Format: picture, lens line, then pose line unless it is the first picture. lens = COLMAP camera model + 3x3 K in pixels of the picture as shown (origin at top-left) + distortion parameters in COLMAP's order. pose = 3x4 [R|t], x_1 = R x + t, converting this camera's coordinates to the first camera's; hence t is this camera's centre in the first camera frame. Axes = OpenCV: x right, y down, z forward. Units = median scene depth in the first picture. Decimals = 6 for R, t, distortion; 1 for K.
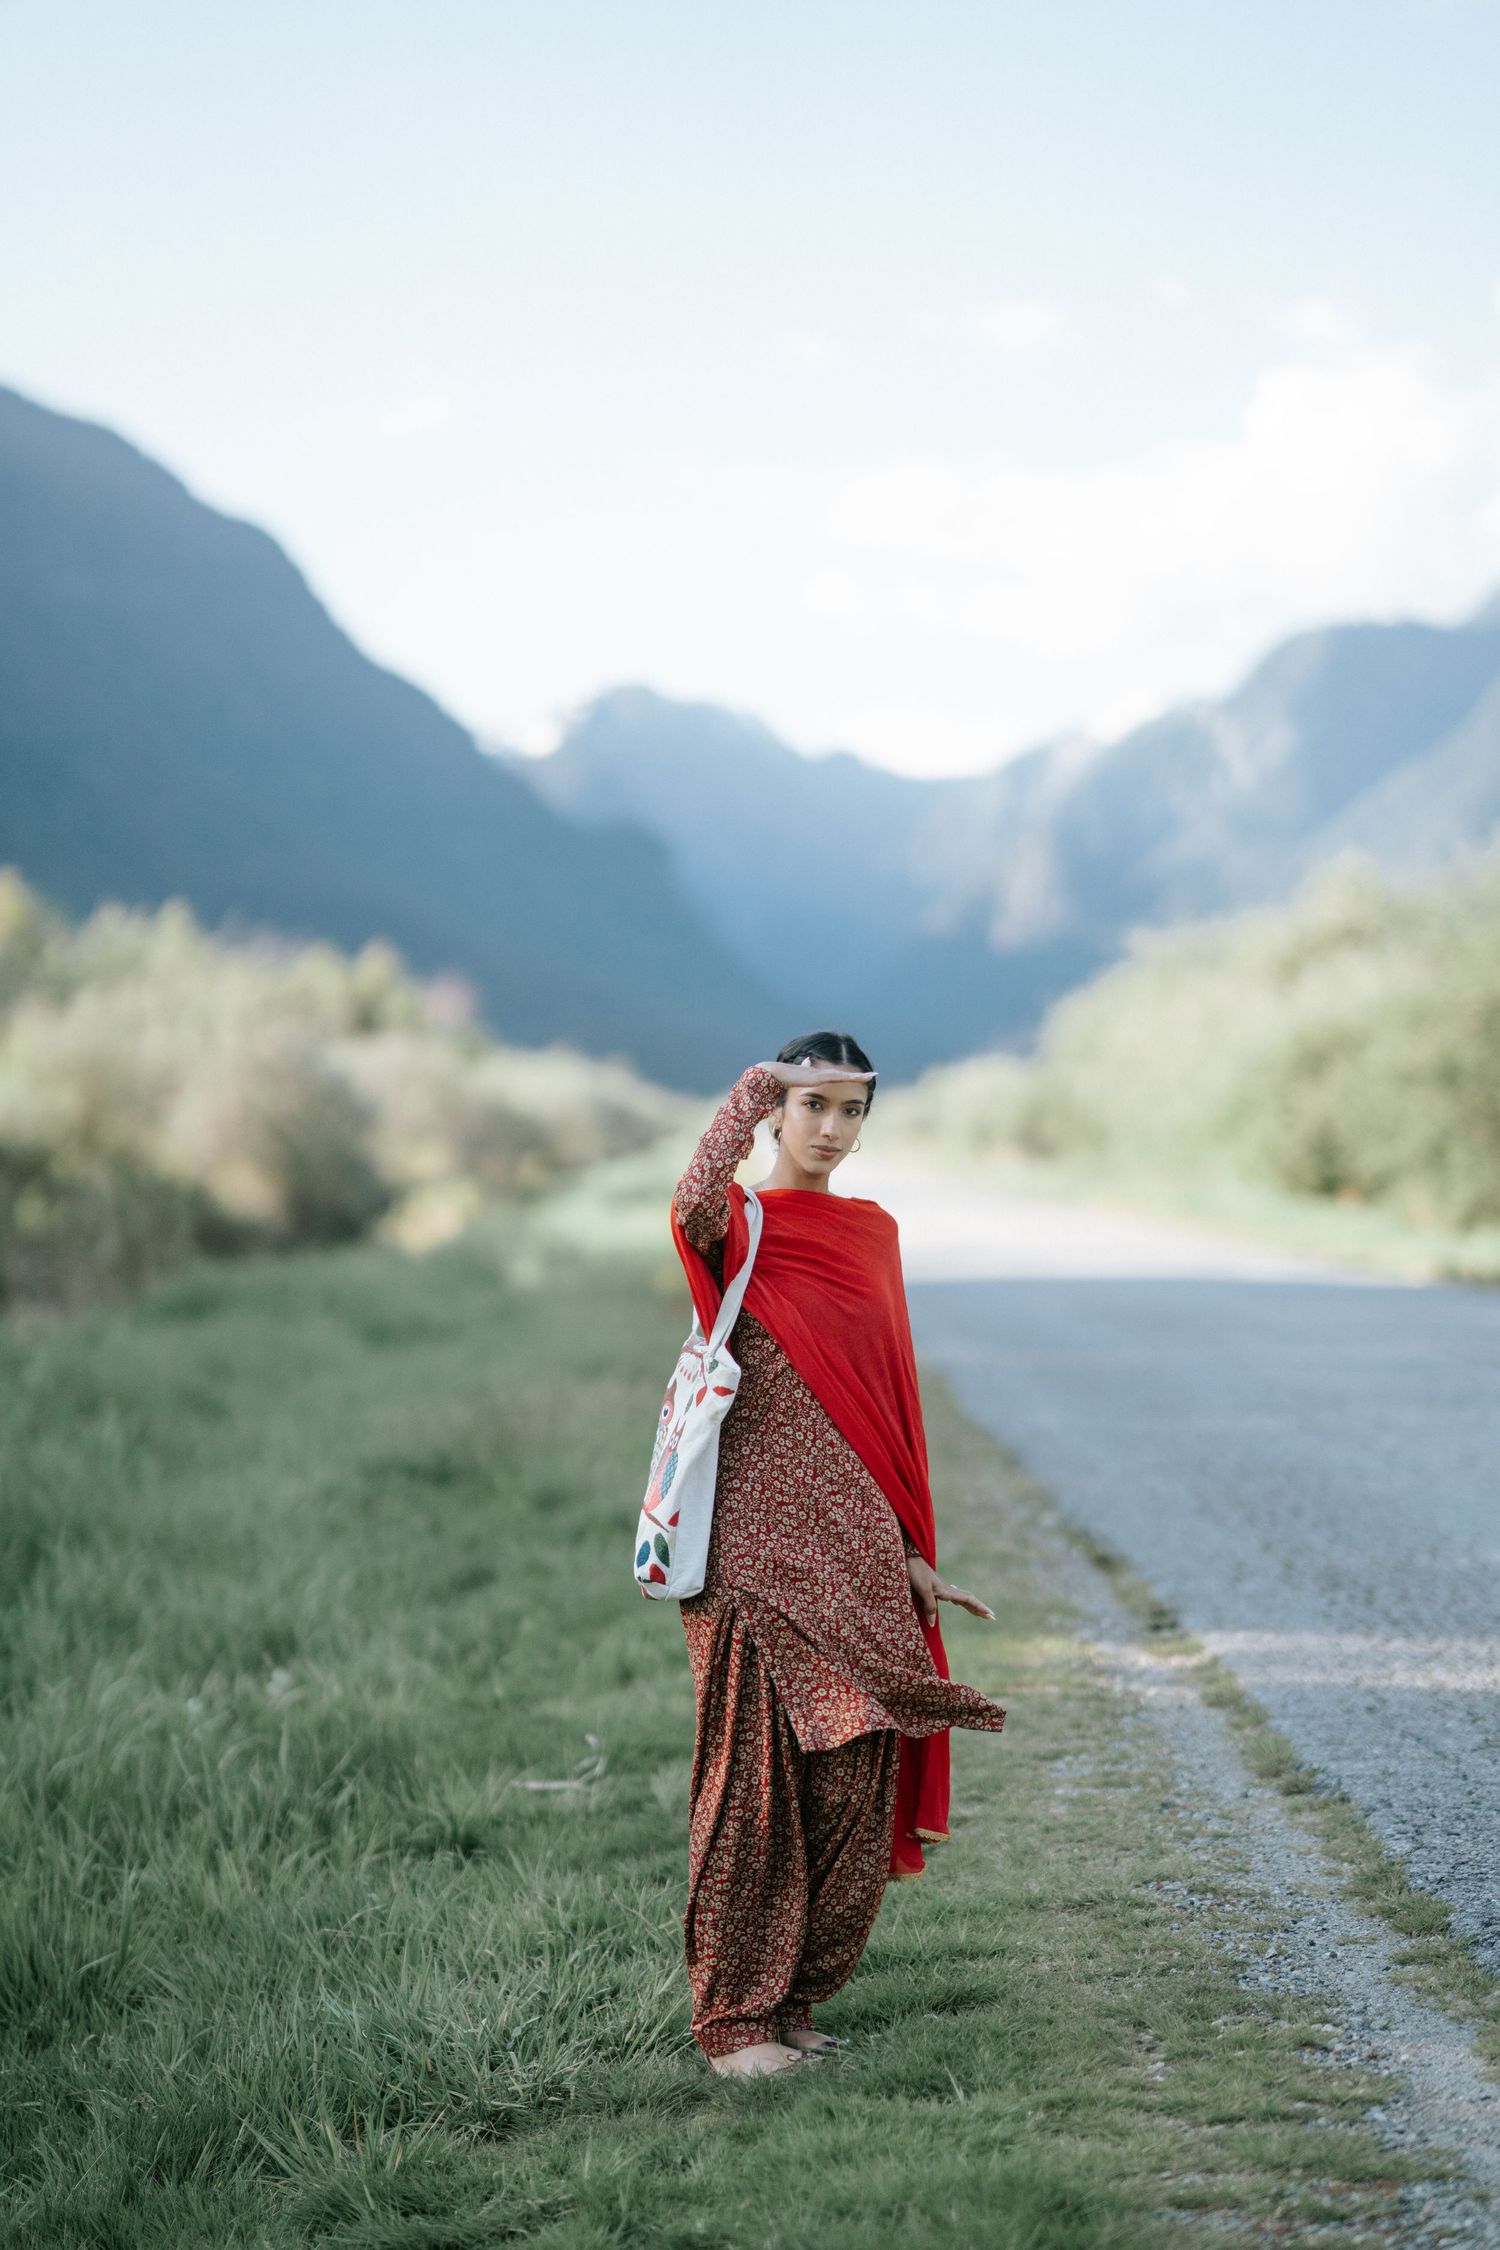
lens RADIAL K [[5437.3, 0, 748.3], [0, 5437.3, 1129.6], [0, 0, 1]] dist [0.189652, -0.601140]
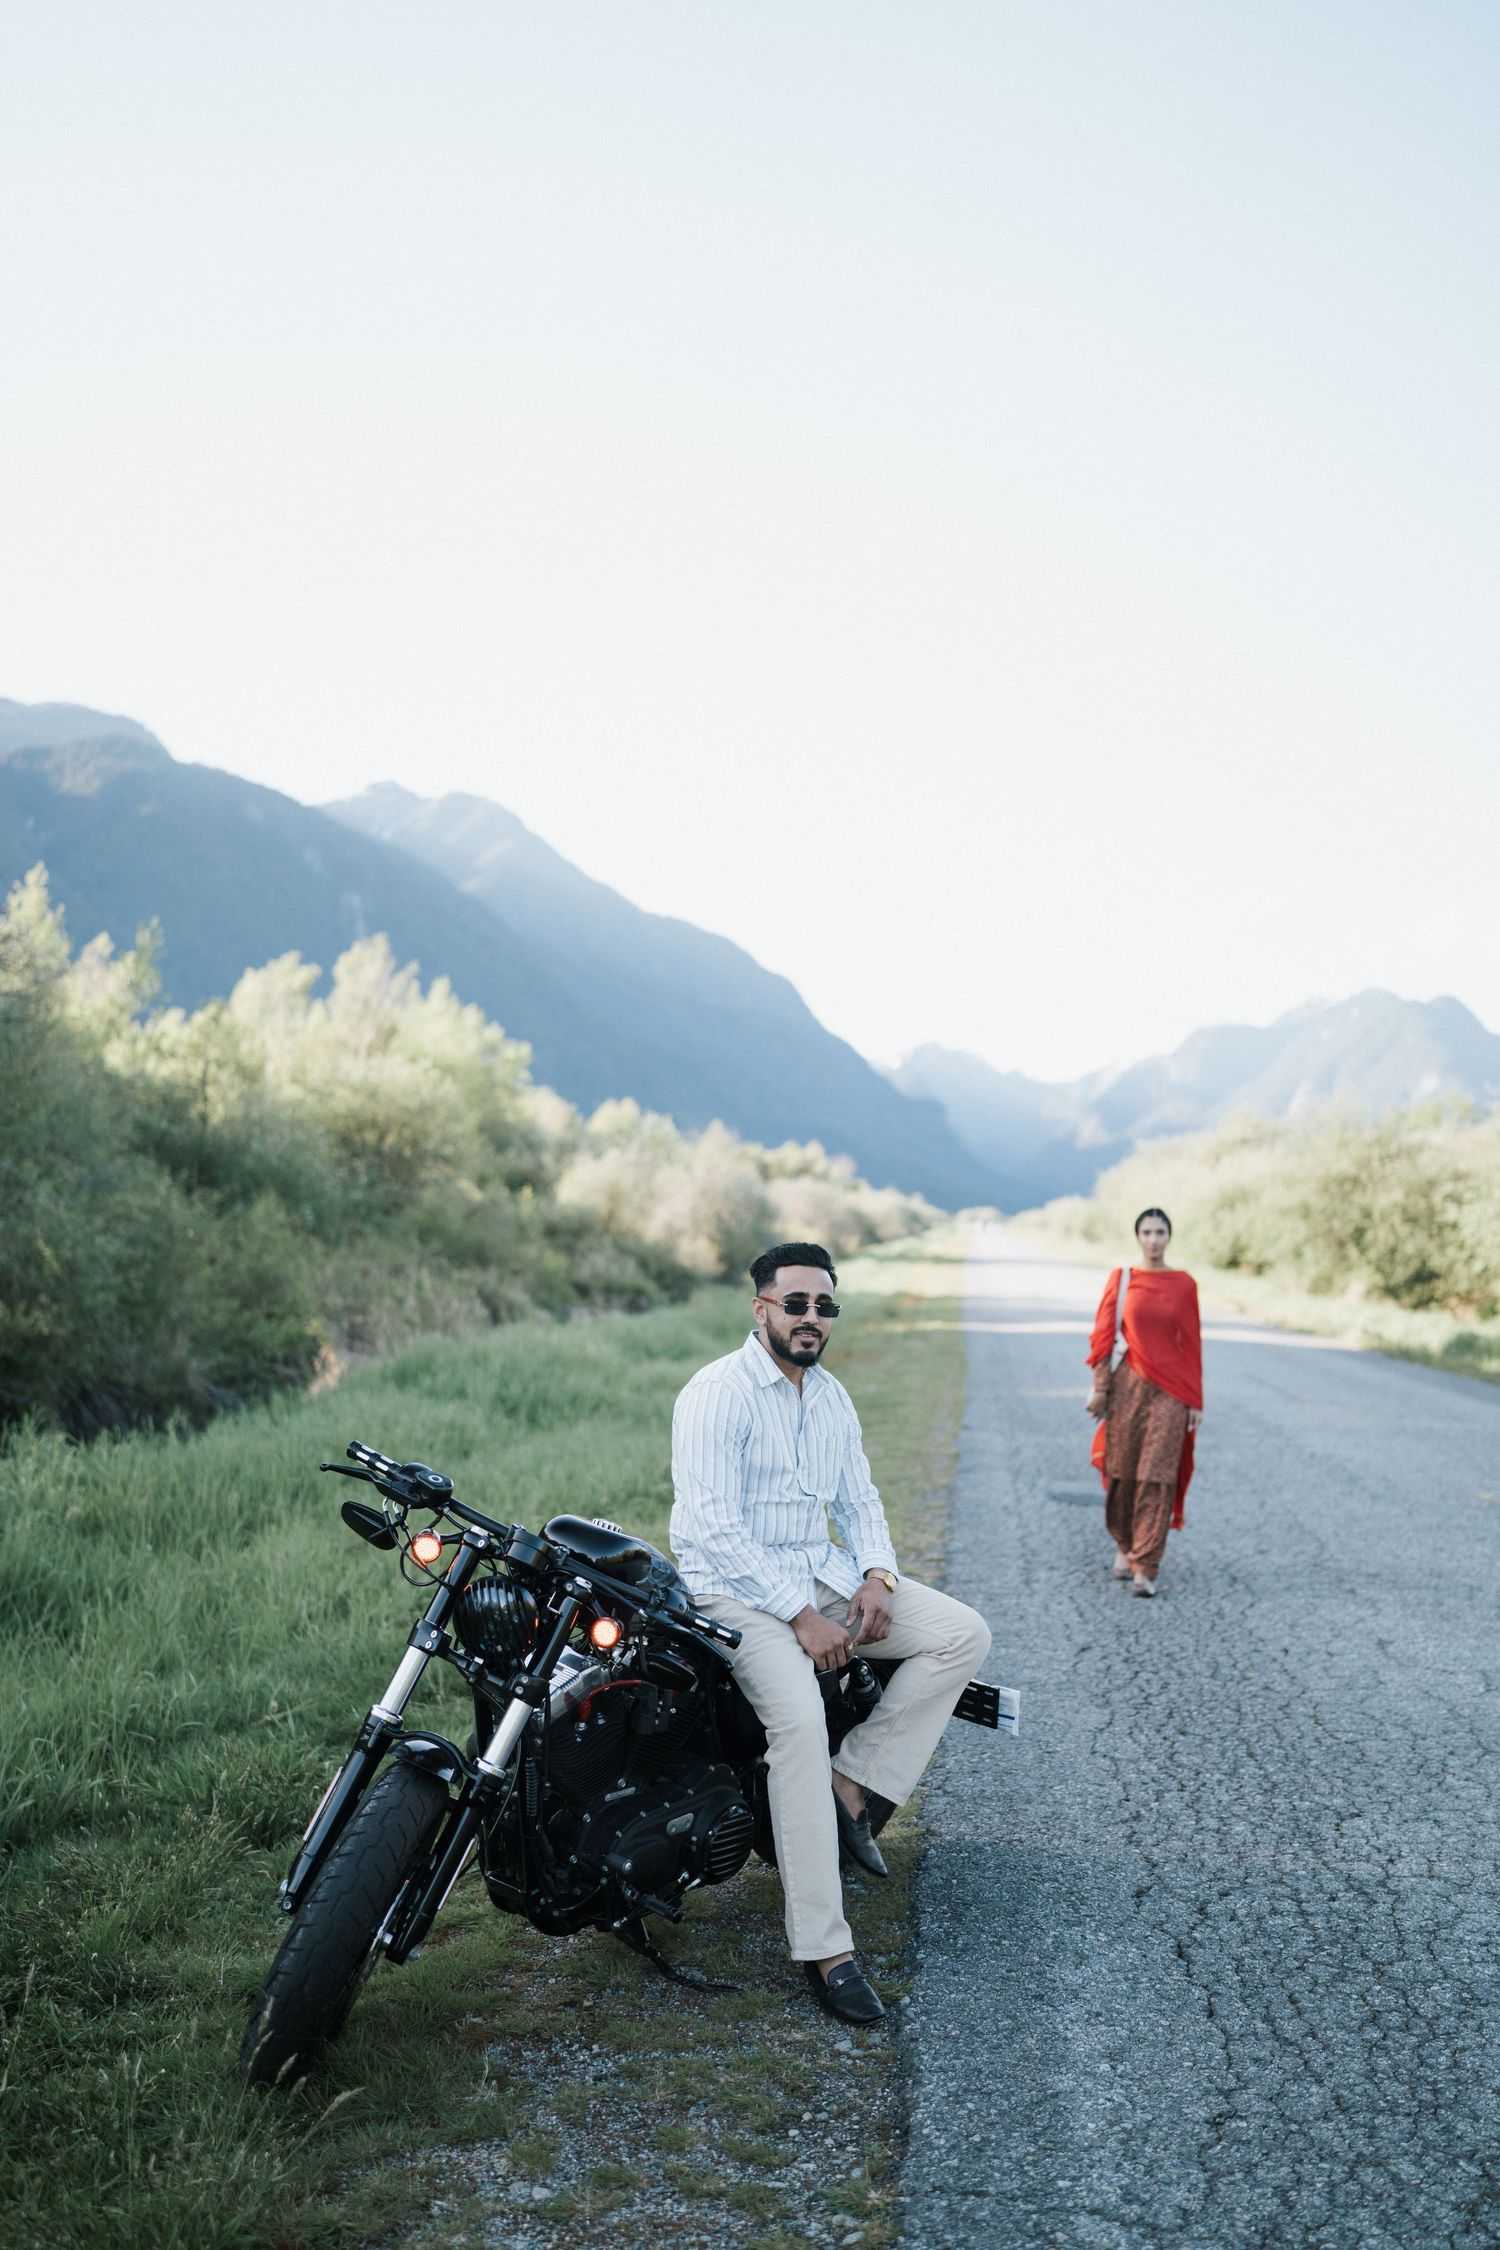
lens RADIAL K [[2188.9, 0, 755.9], [0, 2188.9, 1128.8], [0, 0, 1]] dist [-0.046949, 0.163646]
pose [[0.994632, 0.026376, -0.100056, 0.092290], [-0.030508, 0.998734, -0.039995, -0.019253], [0.098875, 0.042832, 0.994178, 1.760998]]
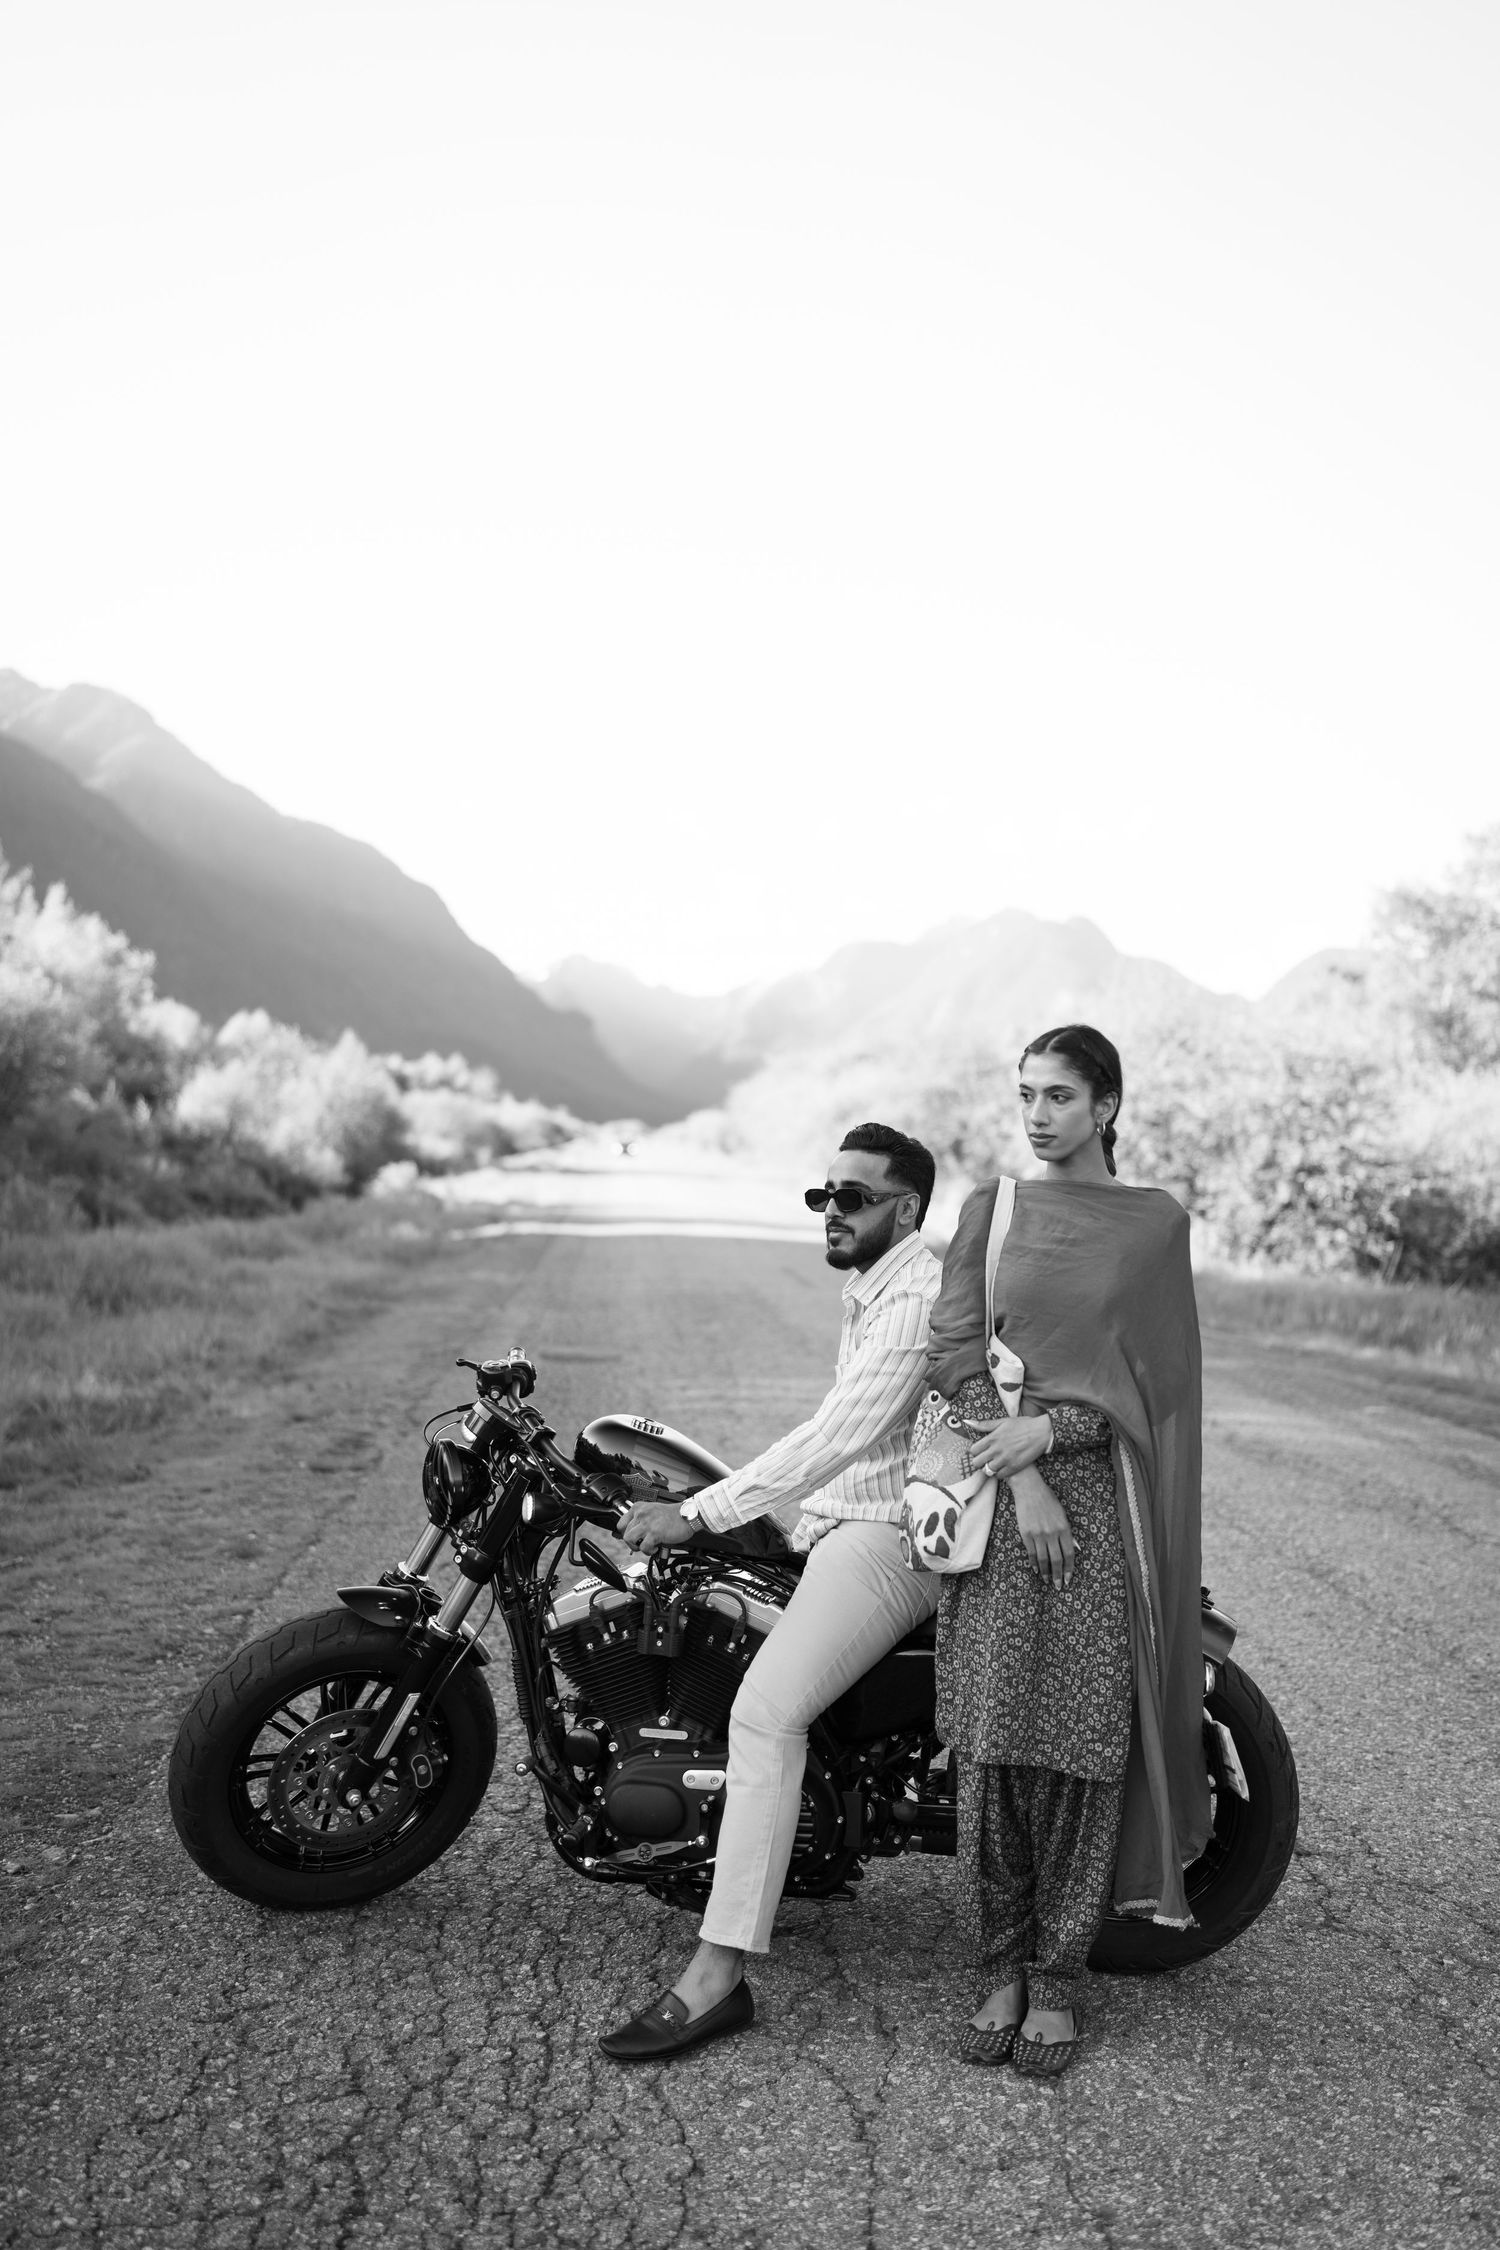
lens RADIAL K [[2195.3, 0, 772.1], [0, 2195.3, 1123.2], [0, 0, 1]] dist [0.002798, 0.012150]
pose [[0.997131, 0.031704, 0.068733, 0.177257], [-0.031224, 0.999480, -0.008048, -0.017510], [-0.068953, 0.005879, 0.997603, 1.540581]]
